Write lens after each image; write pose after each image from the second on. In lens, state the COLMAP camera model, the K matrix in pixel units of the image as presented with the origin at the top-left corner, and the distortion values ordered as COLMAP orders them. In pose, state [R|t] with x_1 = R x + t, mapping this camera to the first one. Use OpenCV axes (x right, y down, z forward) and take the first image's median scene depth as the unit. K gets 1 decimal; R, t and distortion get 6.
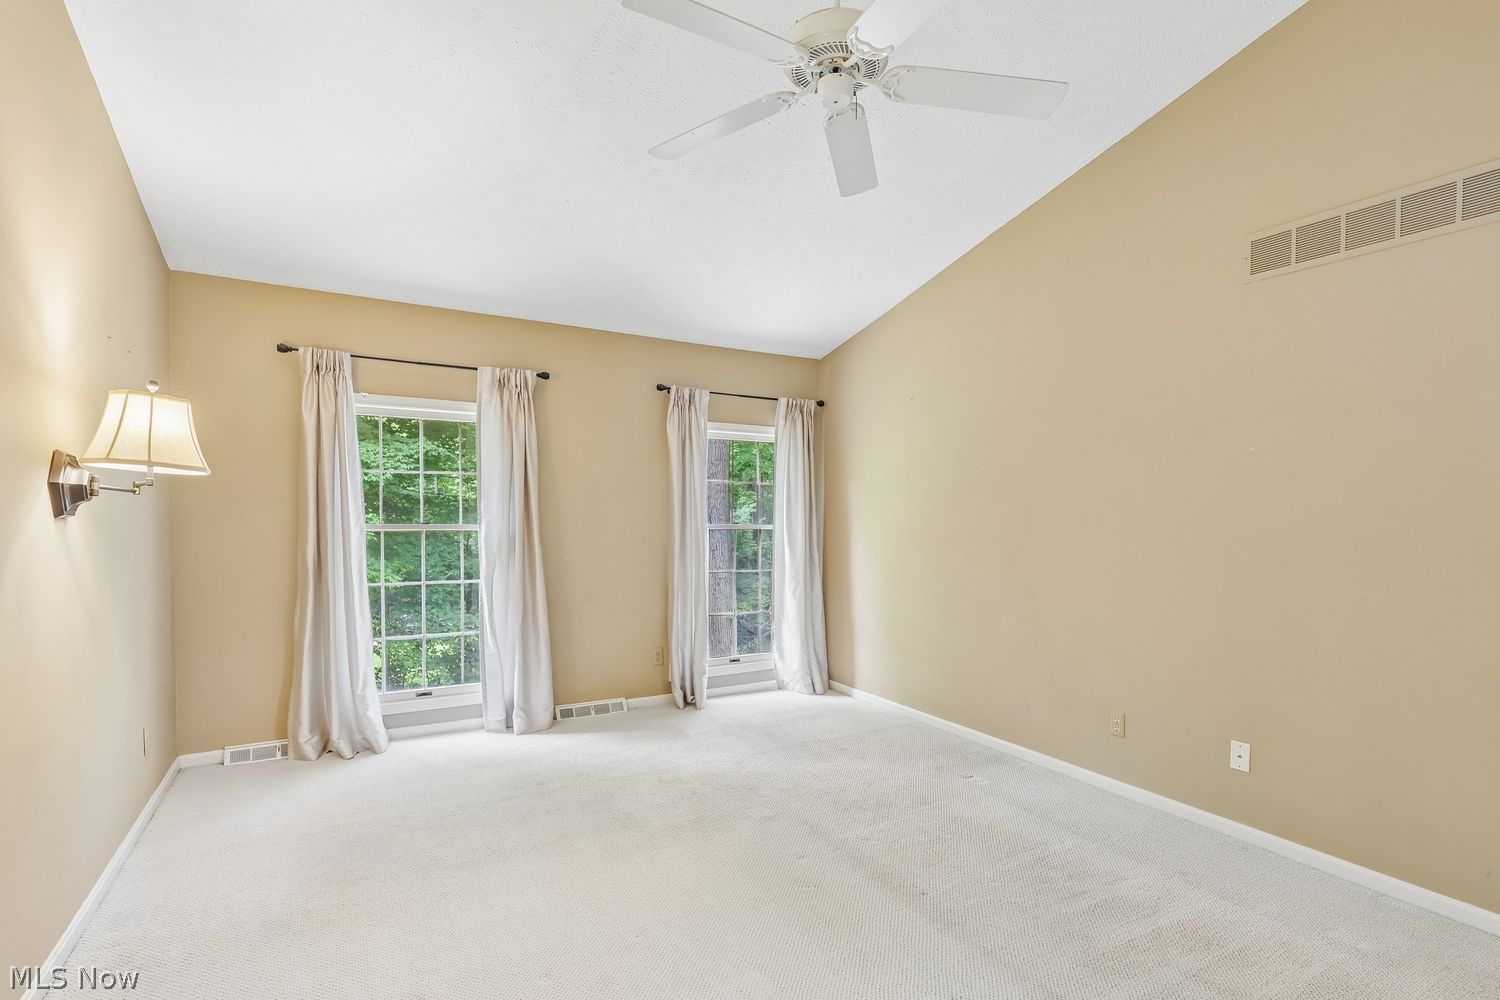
lens RADIAL K [[697.1, 0, 737.0], [0, 697.1, 511.8], [0, 0, 1]] dist [-0.005864, 0.002155]
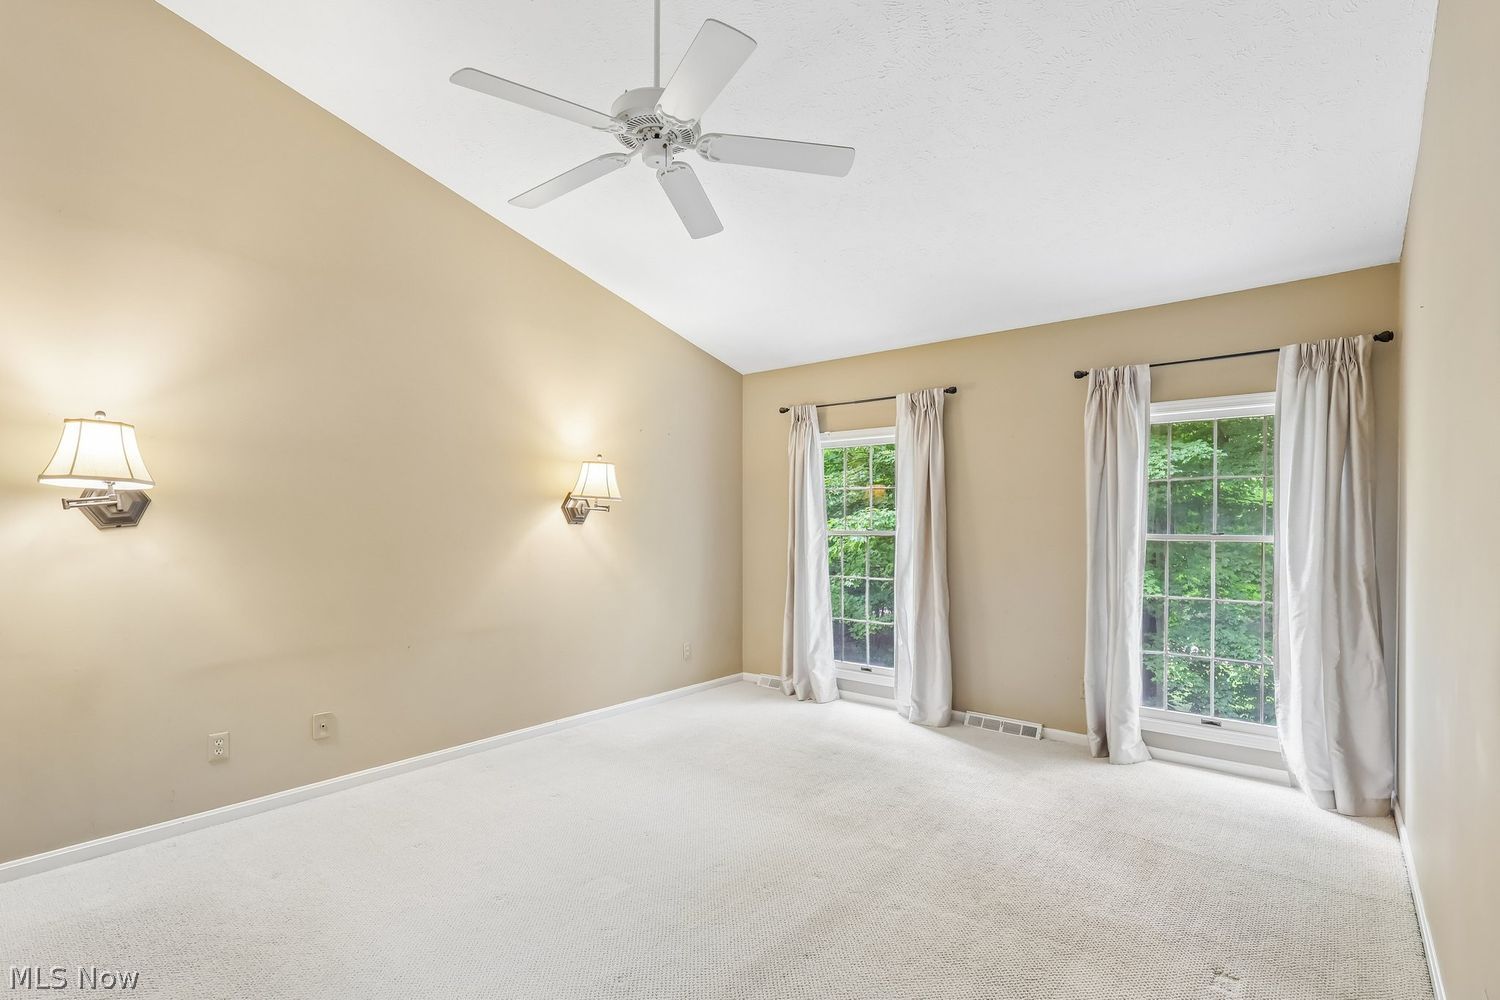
lens RADIAL K [[697.1, 0, 740.3], [0, 697.1, 499.3], [0, 0, 1]] dist [-0.005864, 0.002155]
pose [[0.360593, -0.035208, -0.932058, 0.513079], [0.004232, 0.999339, -0.036113, 0.004992], [0.932714, 0.009077, 0.360504, 0.286602]]
